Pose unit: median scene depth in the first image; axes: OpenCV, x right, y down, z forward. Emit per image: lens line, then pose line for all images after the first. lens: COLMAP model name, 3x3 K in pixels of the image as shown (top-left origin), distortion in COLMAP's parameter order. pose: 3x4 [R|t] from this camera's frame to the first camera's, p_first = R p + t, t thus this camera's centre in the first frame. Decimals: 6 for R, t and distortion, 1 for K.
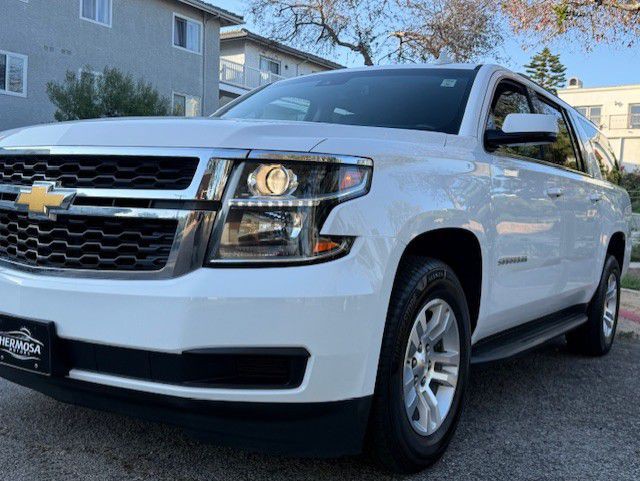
lens RADIAL K [[677.0, 0, 320.0], [0, 677.0, 240.5], [0, 0, 1]] dist [0.158511, -0.394291]
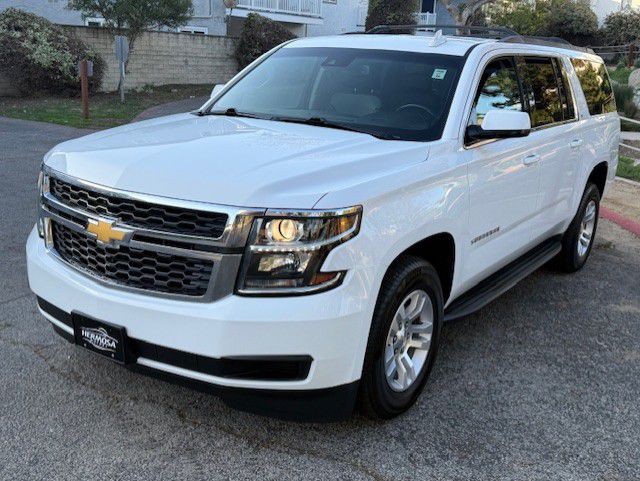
lens RADIAL K [[677.0, 0, 320.0], [0, 677.0, 240.5], [0, 0, 1]] dist [0.158511, -0.394291]
pose [[0.999786, 0.002067, -0.020583, 0.023493], [0.002561, 0.974967, 0.222335, -0.325663], [0.020527, -0.222340, 0.974753, -0.252614]]
